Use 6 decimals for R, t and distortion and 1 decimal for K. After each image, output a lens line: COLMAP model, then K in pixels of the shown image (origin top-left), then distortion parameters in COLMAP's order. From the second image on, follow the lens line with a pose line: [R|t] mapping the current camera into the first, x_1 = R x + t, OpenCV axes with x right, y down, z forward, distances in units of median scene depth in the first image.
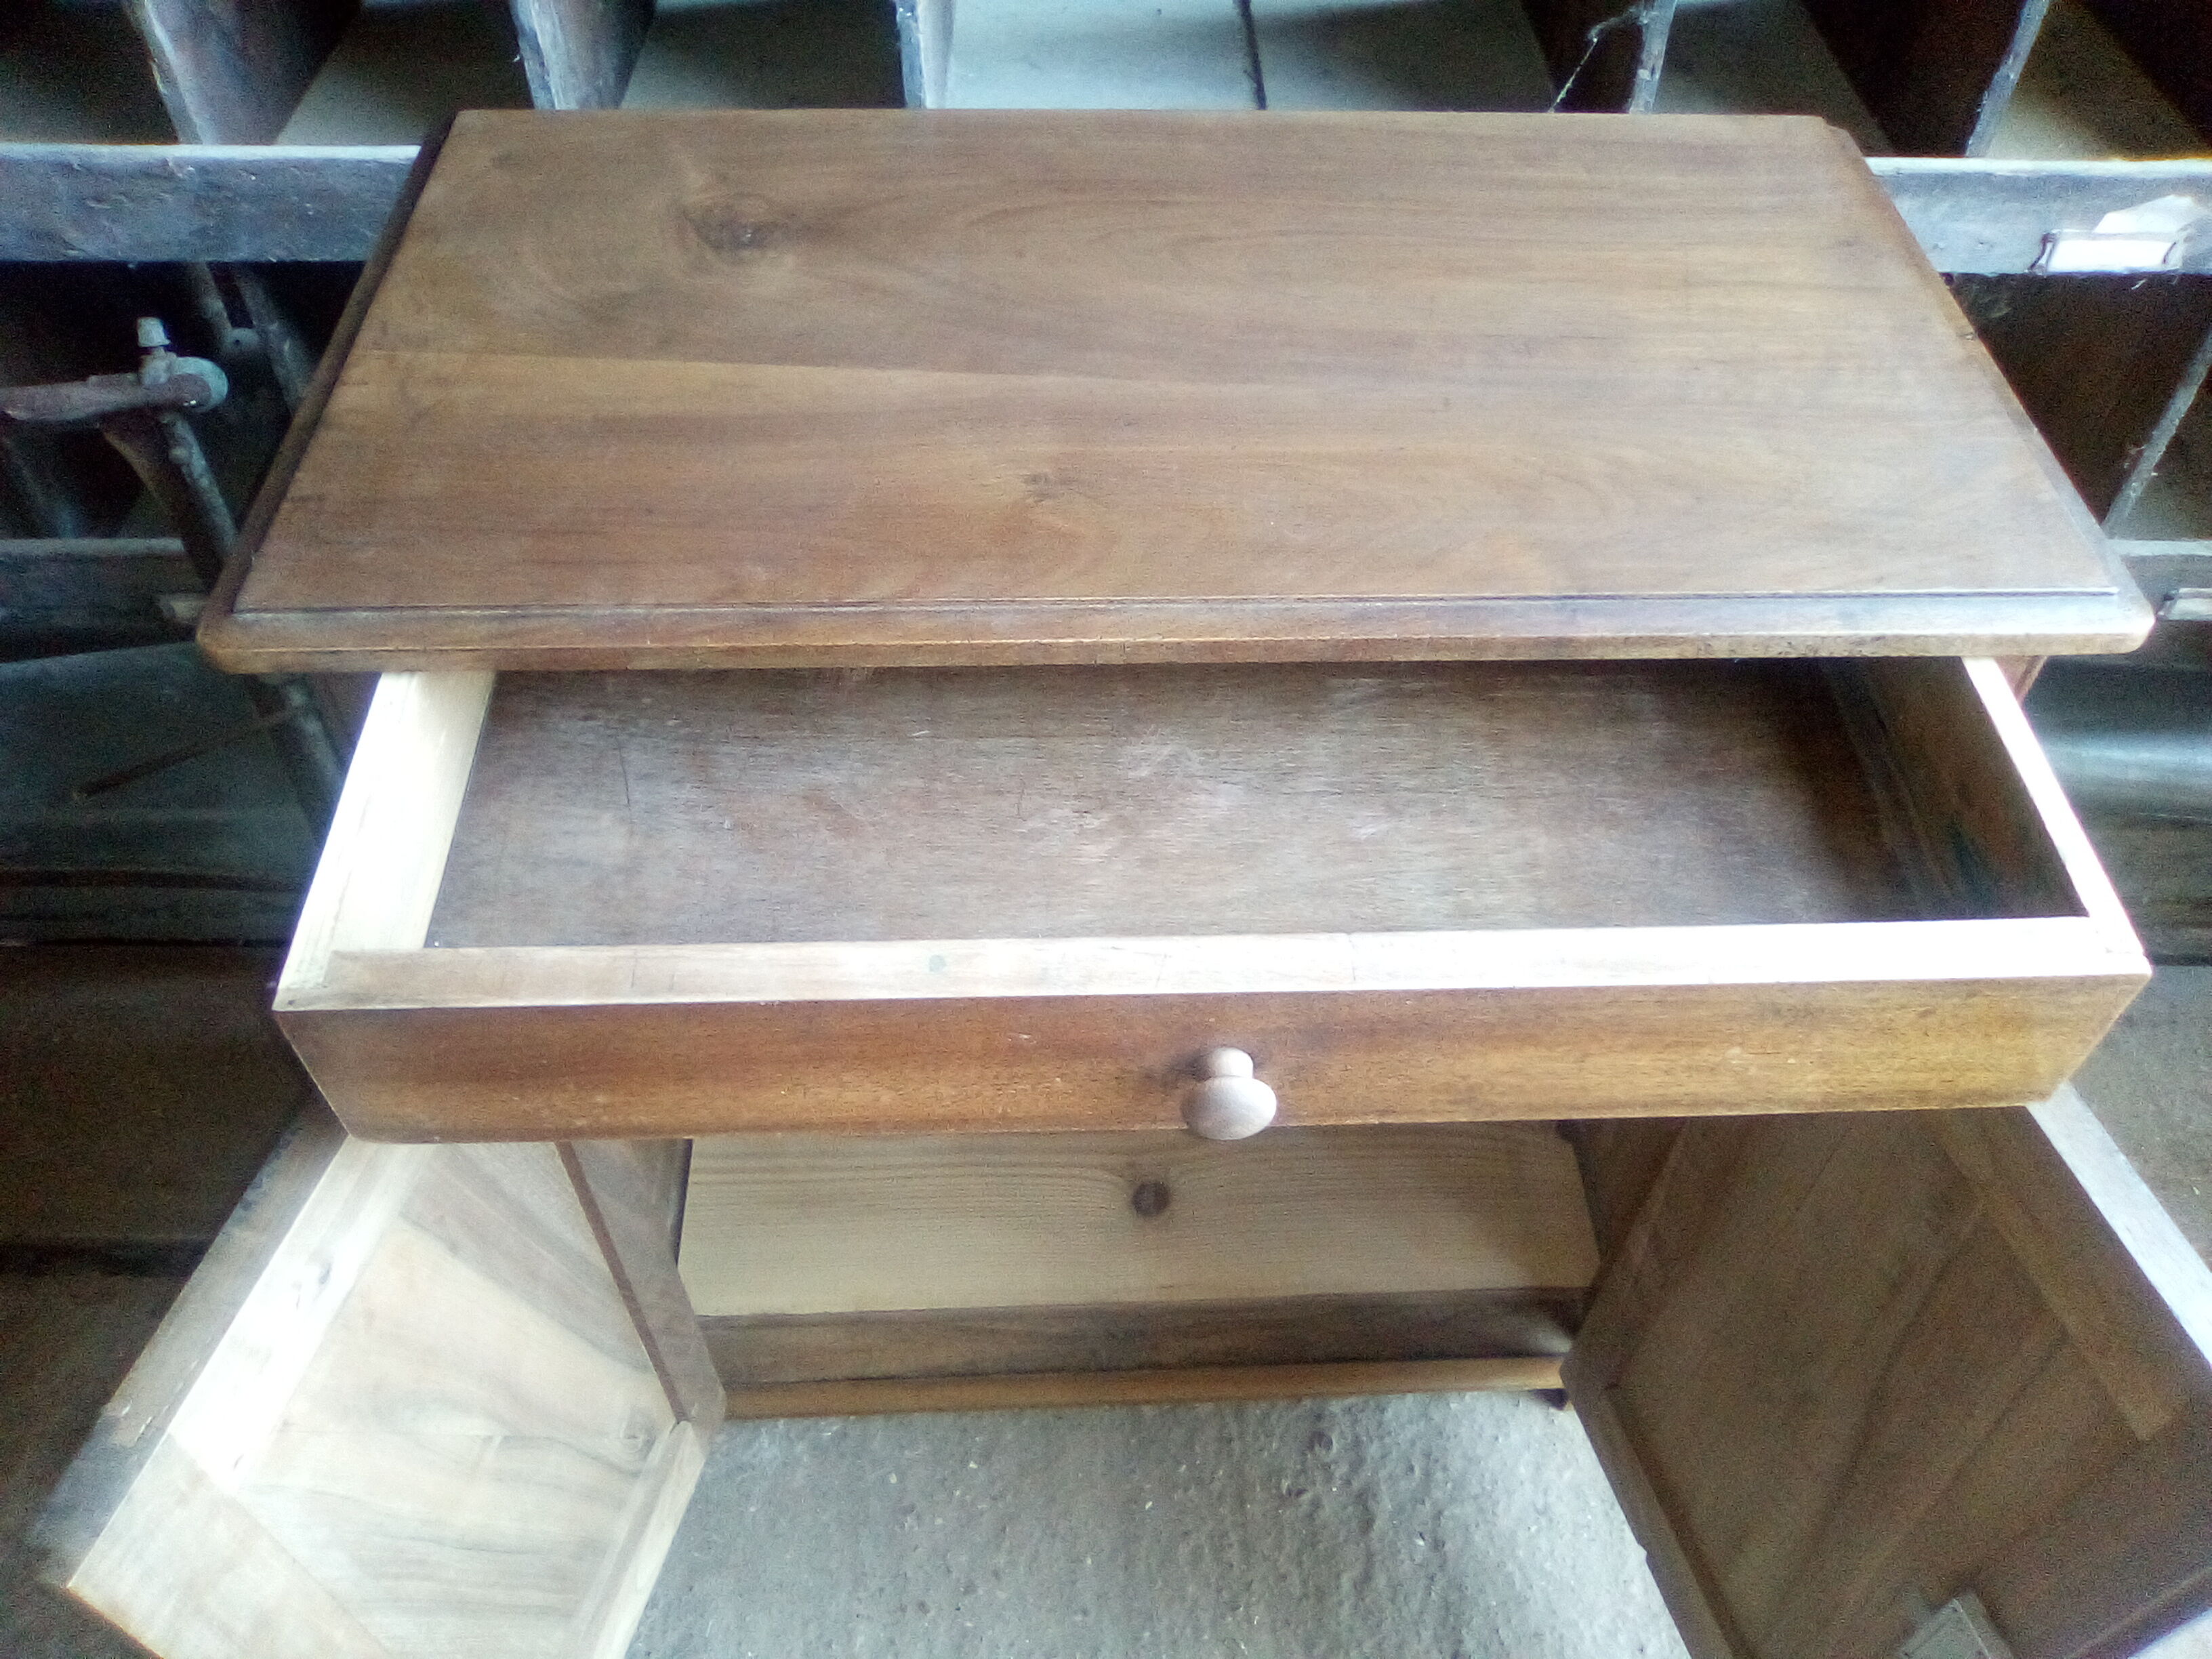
lens RADIAL K [[1738.3, 0, 1106.0], [0, 1738.3, 829.5], [0, 0, 1]] dist [-0.005702, -0.005059]
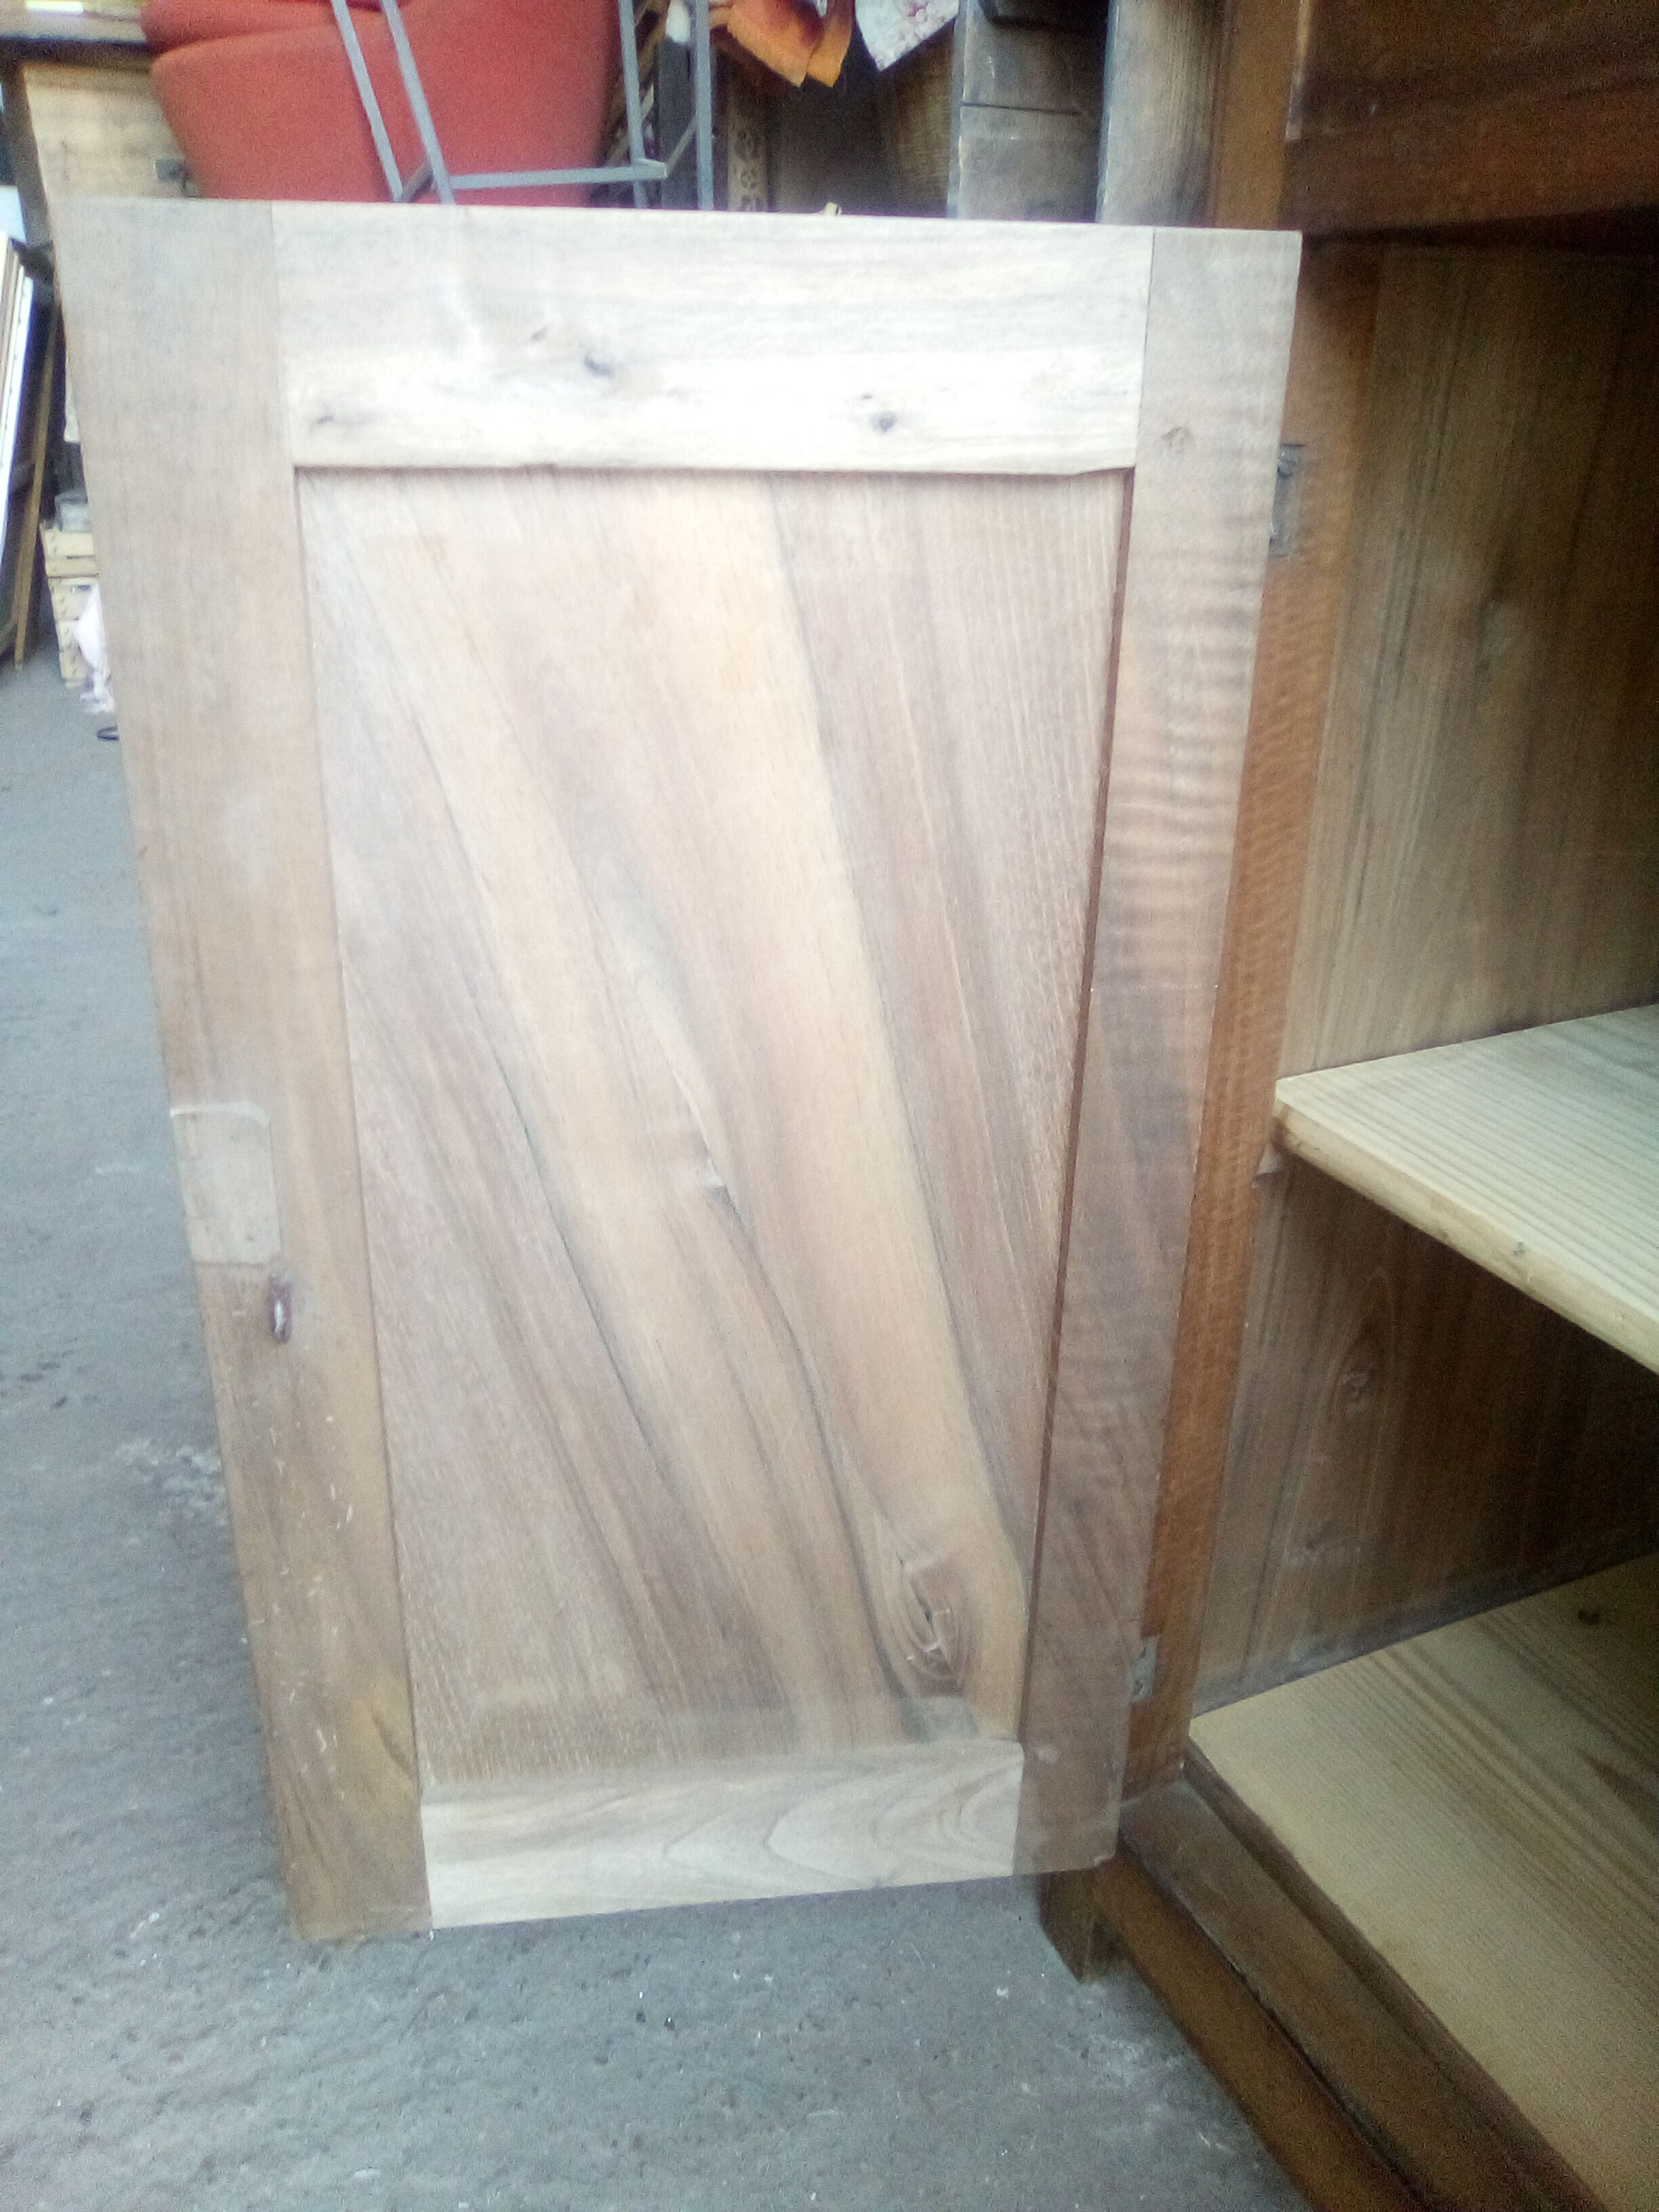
lens RADIAL K [[1738.3, 0, 829.5], [0, 1738.3, 1106.0], [0, 0, 1]] dist [-0.005702, -0.005059]
pose [[0.402428, 0.376877, -0.834276, 0.130967], [-0.702032, 0.711941, -0.017024, 0.221482], [0.587539, 0.592540, 0.551085, 0.465112]]
